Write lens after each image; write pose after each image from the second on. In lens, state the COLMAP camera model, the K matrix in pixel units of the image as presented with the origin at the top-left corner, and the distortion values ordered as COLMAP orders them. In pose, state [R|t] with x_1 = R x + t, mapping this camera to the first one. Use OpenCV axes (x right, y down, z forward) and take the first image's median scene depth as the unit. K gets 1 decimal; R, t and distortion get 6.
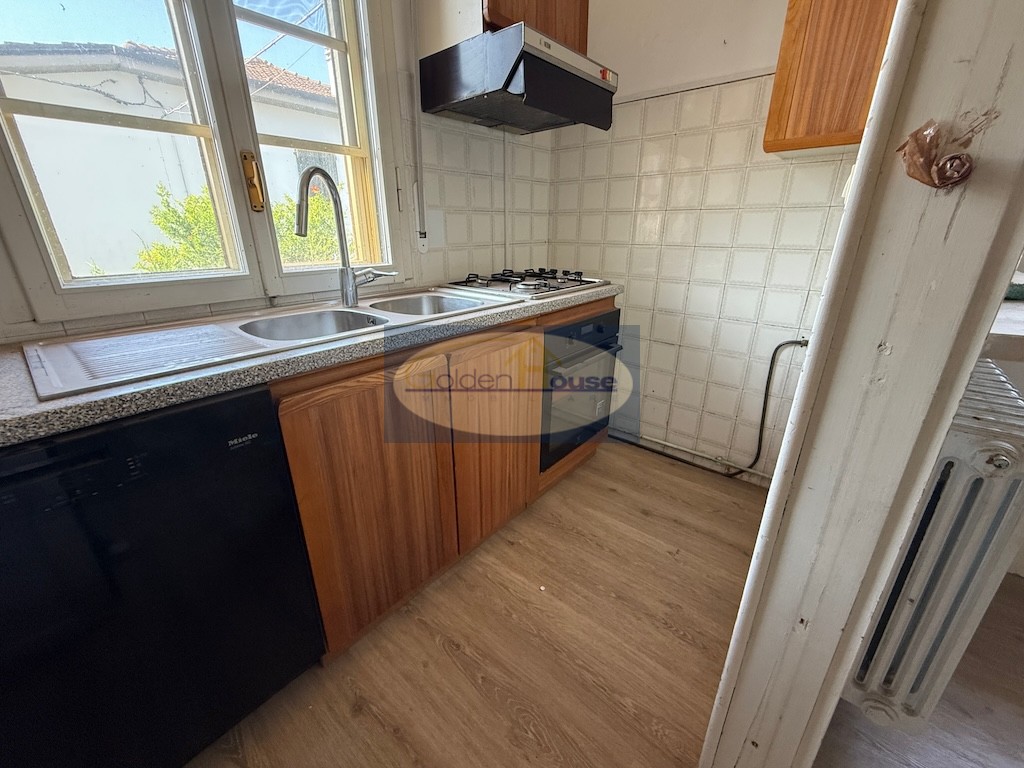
lens RADIAL K [[417.1, 0, 508.1], [0, 417.1, 383.9], [0, 0, 1]] dist [-0.000904, -0.000234]
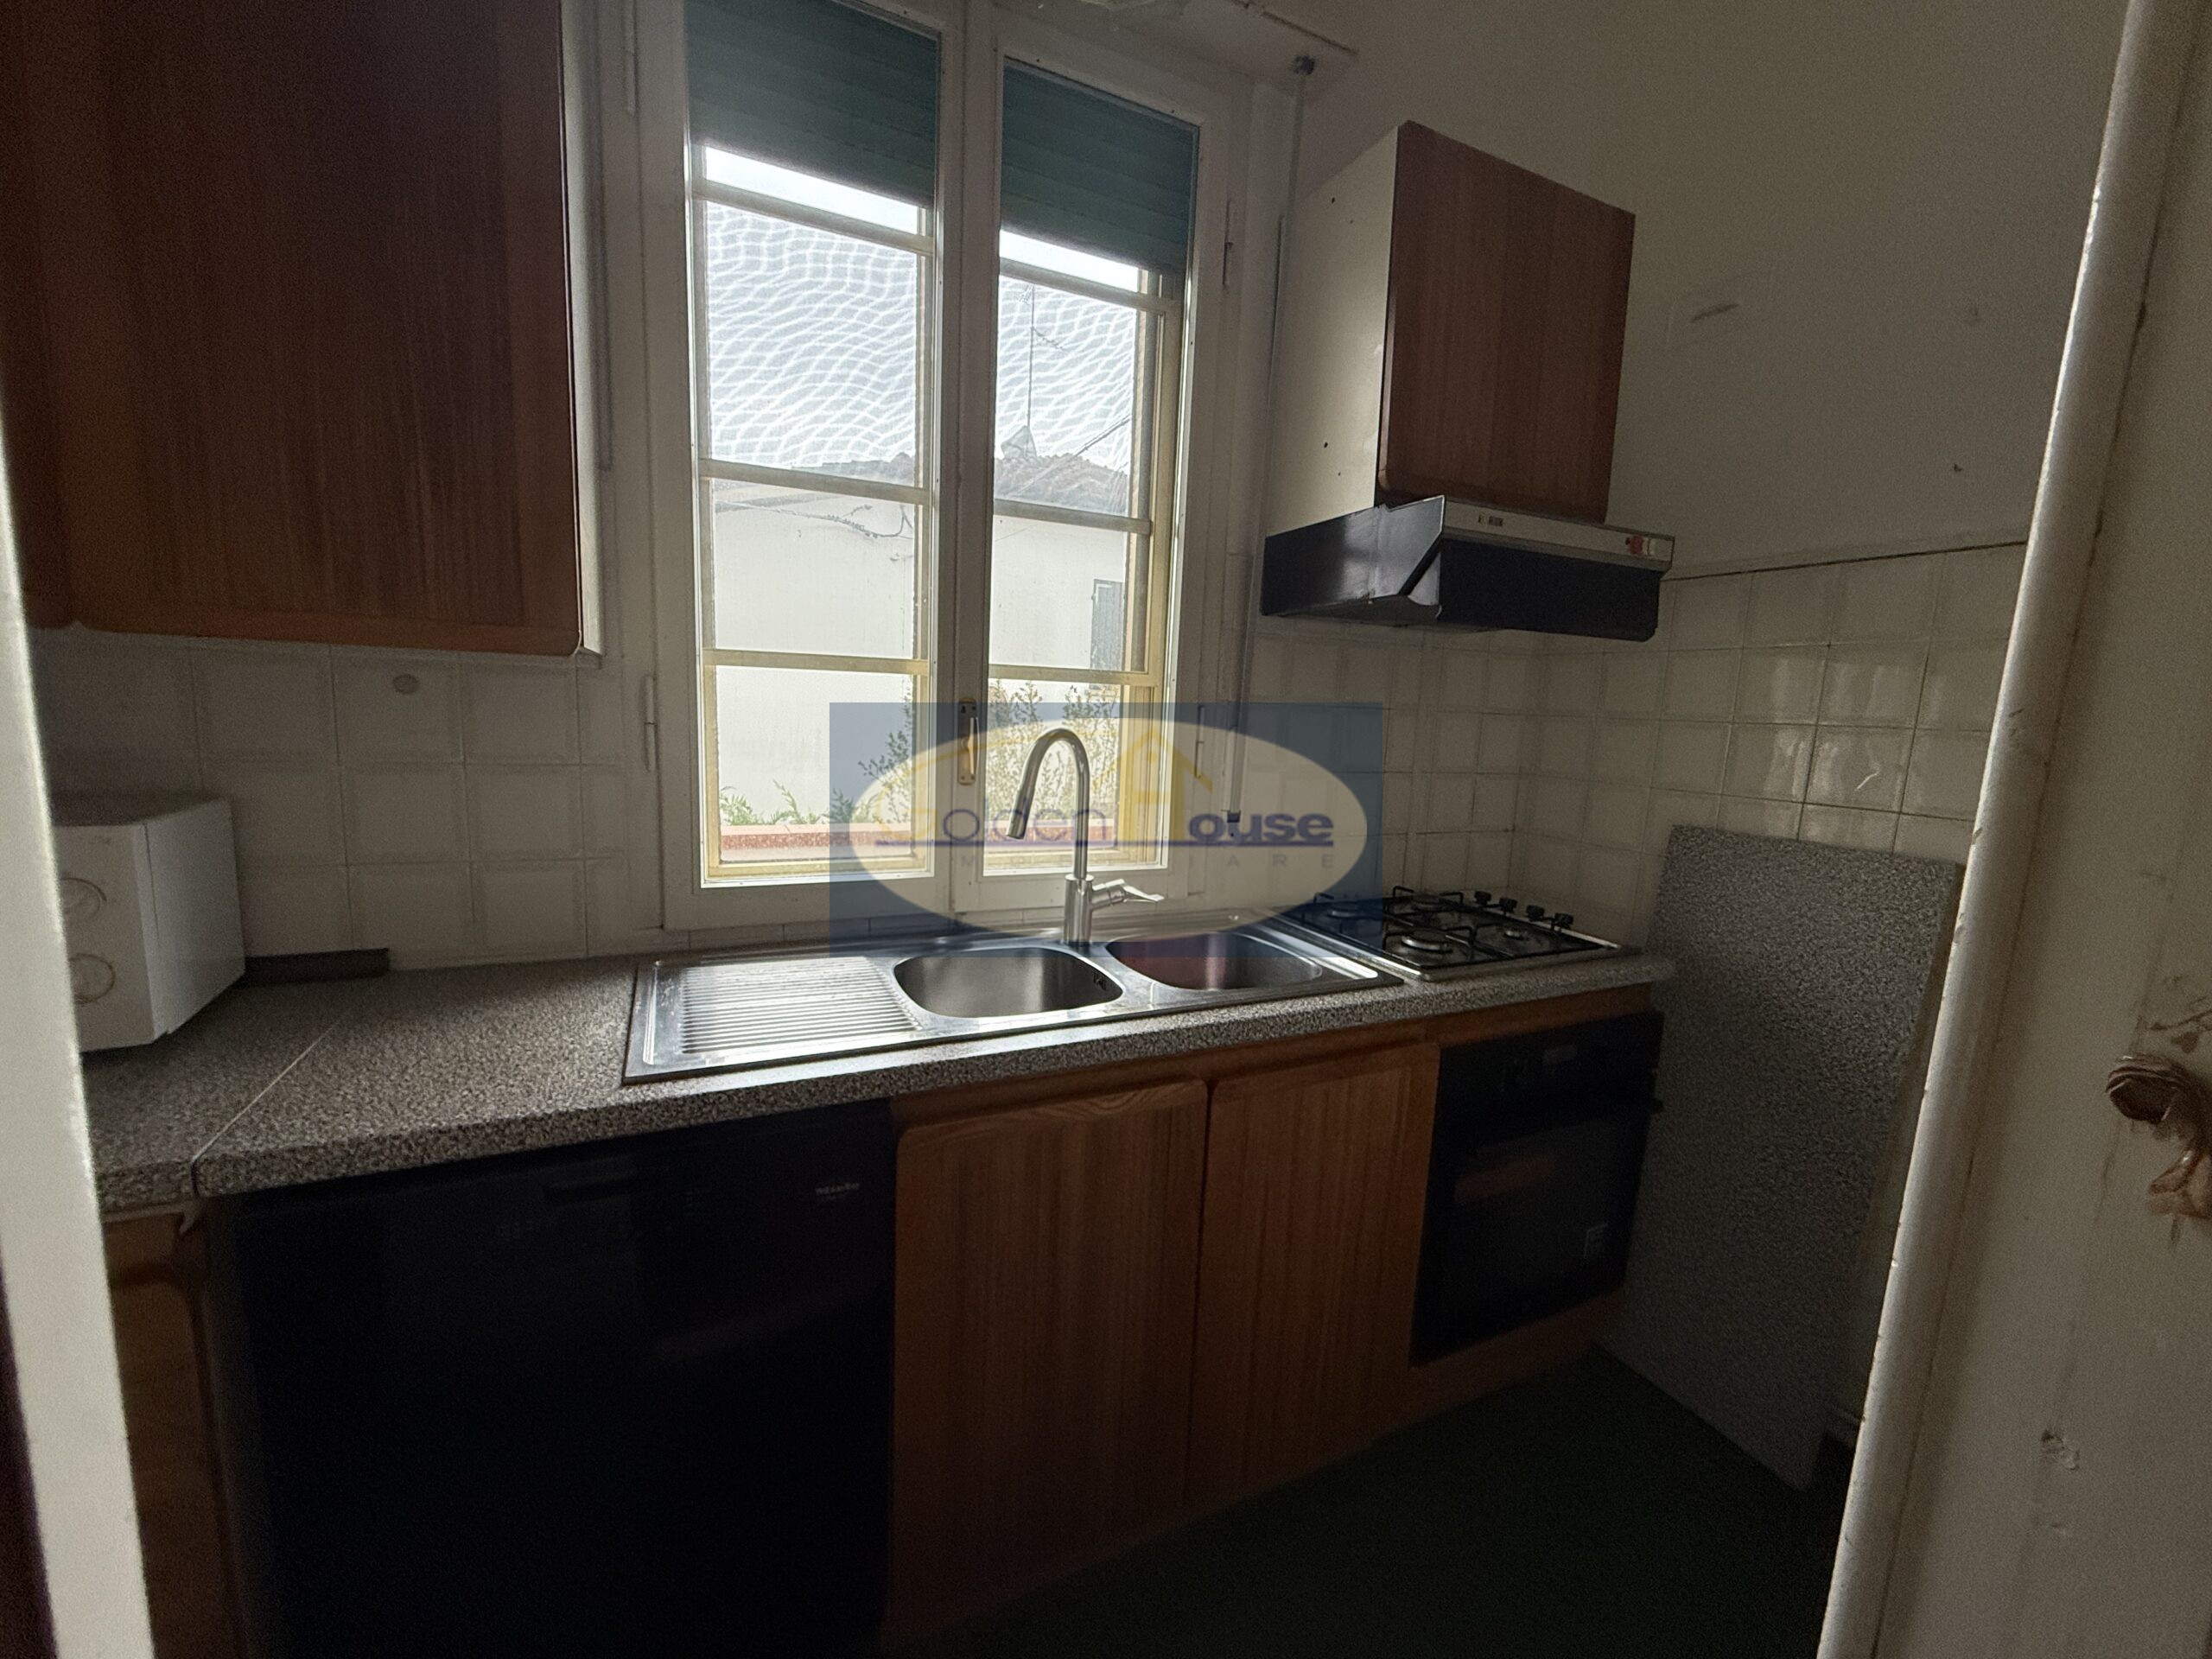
lens RADIAL K [[881.7, 0, 1097.4], [0, 881.7, 826.3], [0, 0, 1]] dist [-0.000014, -0.000156]
pose [[0.908962, 0.097661, -0.405278, 0.119983], [-0.186306, 0.964851, -0.185345, -0.123287], [0.372932, 0.243977, 0.895208, -0.103003]]
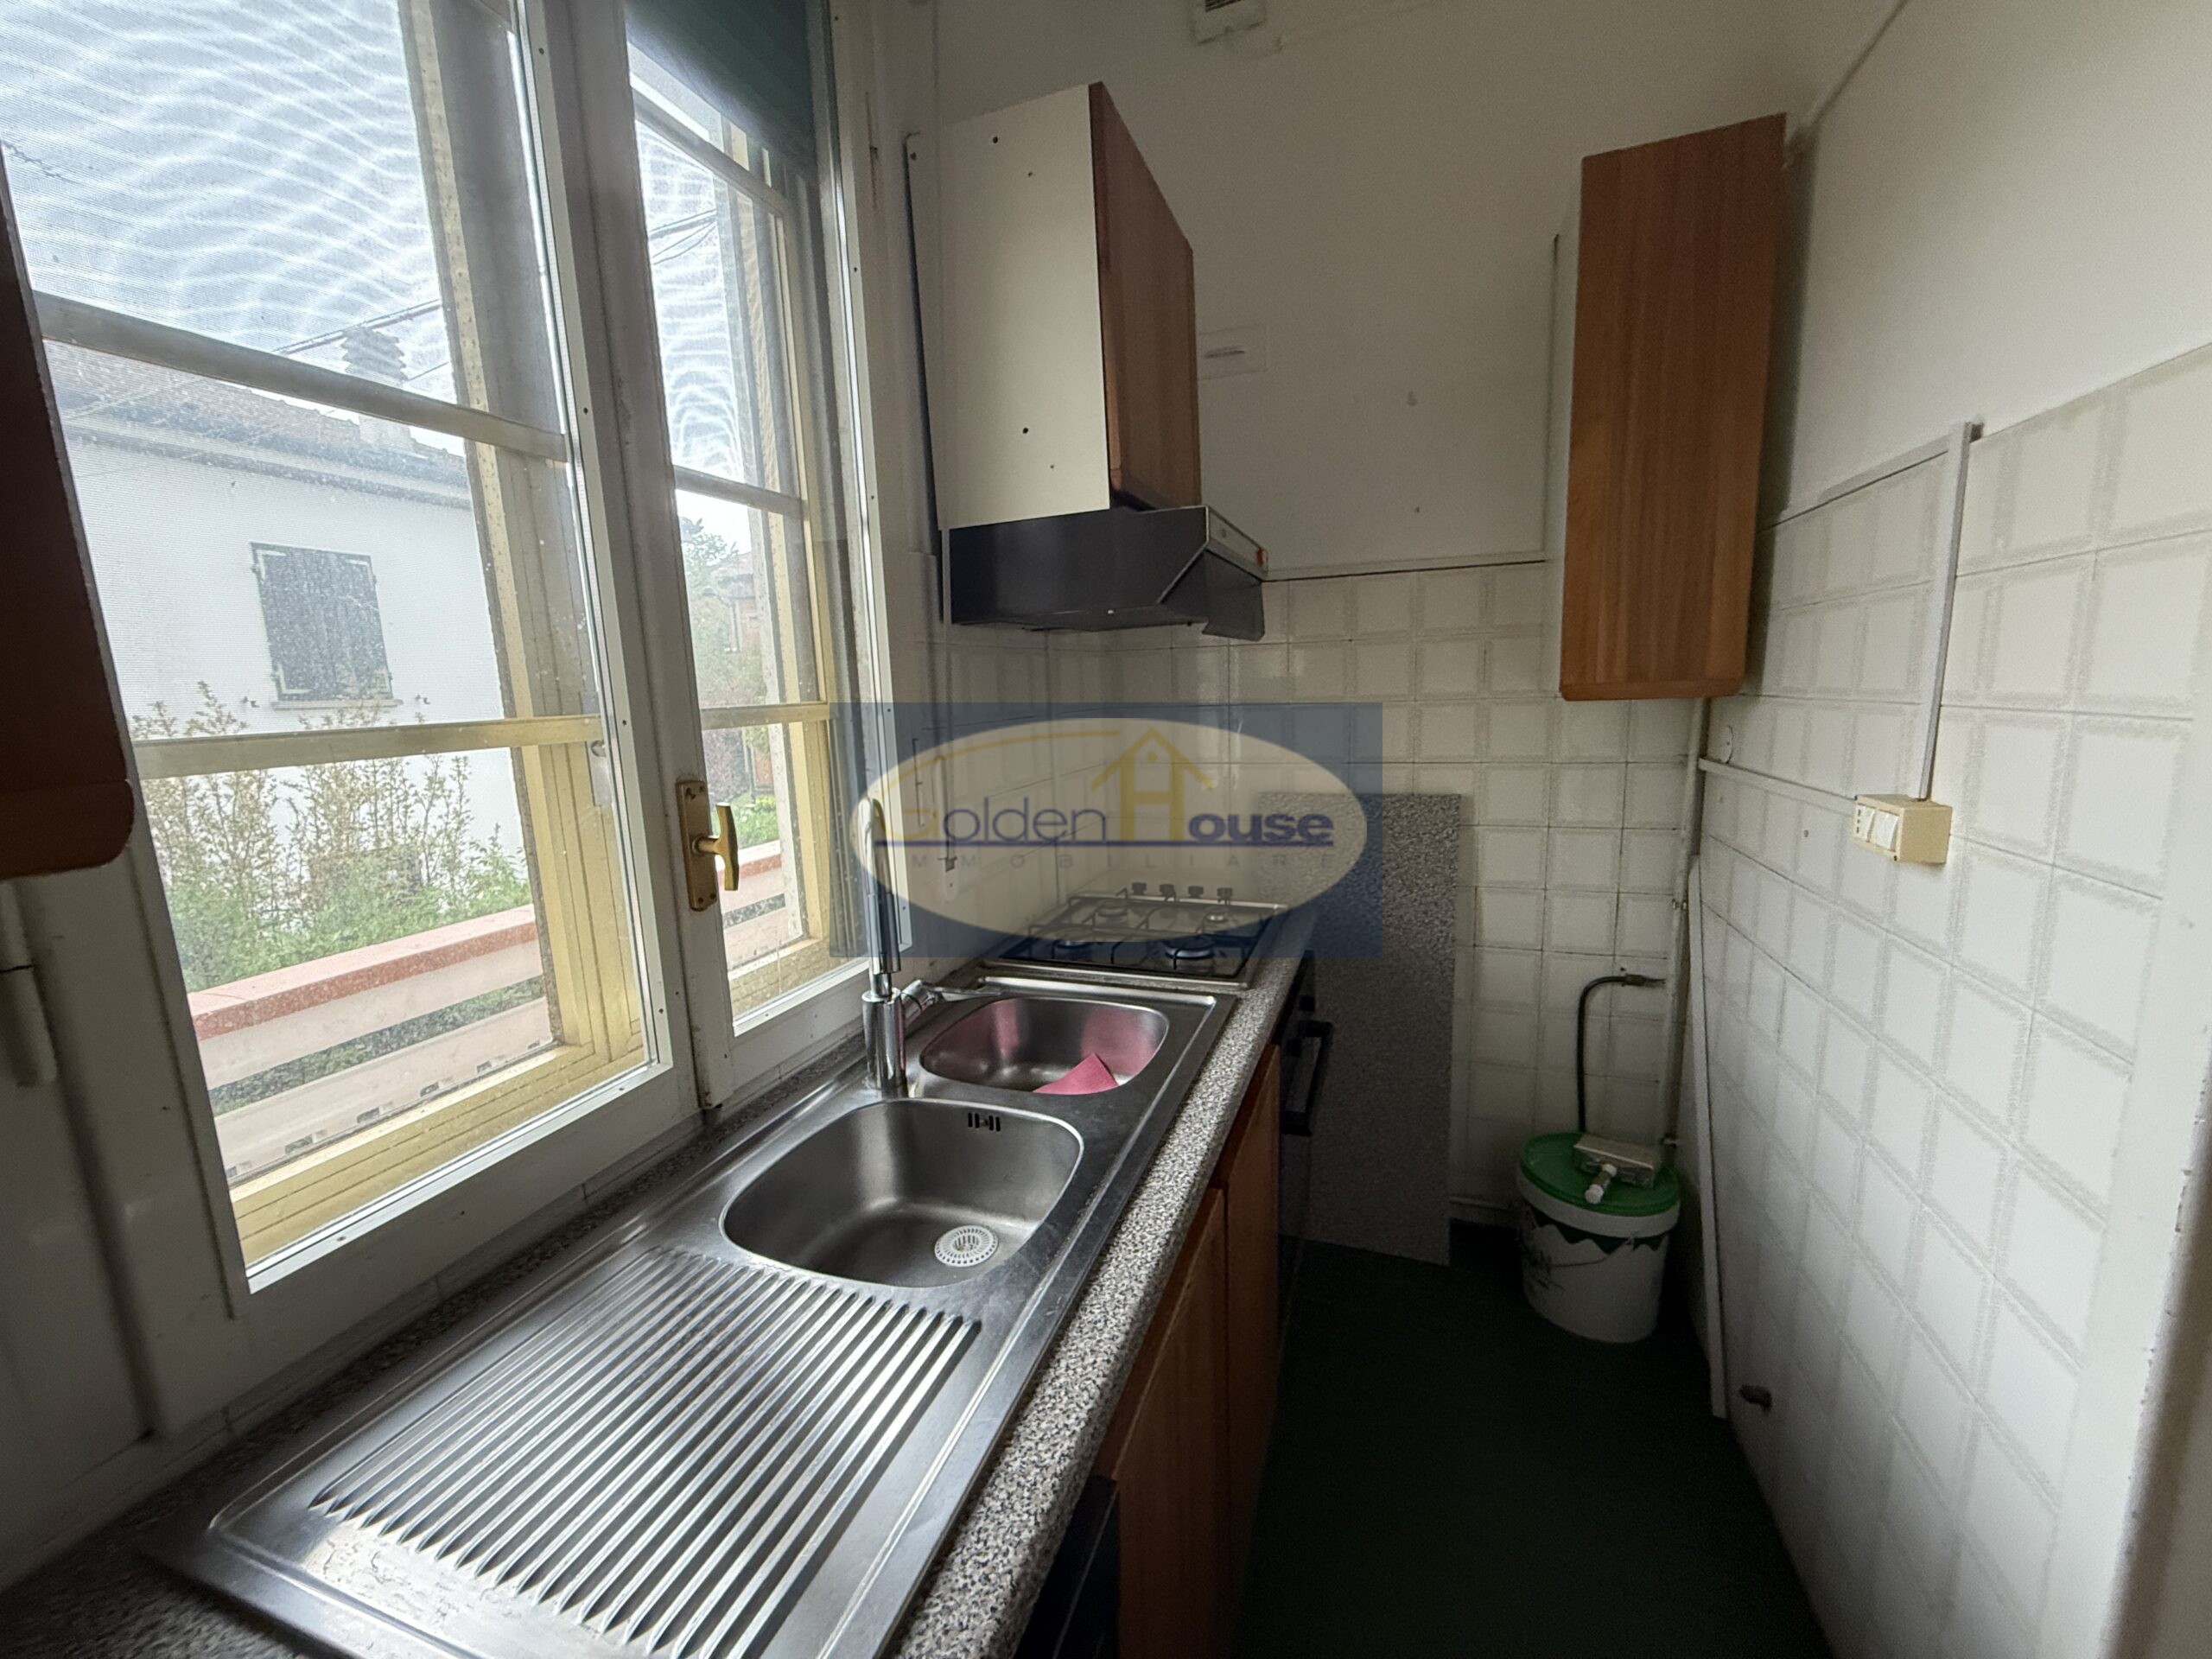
lens RADIAL K [[884.6, 0, 1098.0], [0, 884.6, 830.5], [0, 0, 1]] dist [0.000718, 0.000045]
pose [[0.934756, -0.089872, 0.343735, -0.464891], [0.155623, 0.973300, -0.168727, -0.251025], [-0.319393, 0.211211, 0.923785, 0.064766]]
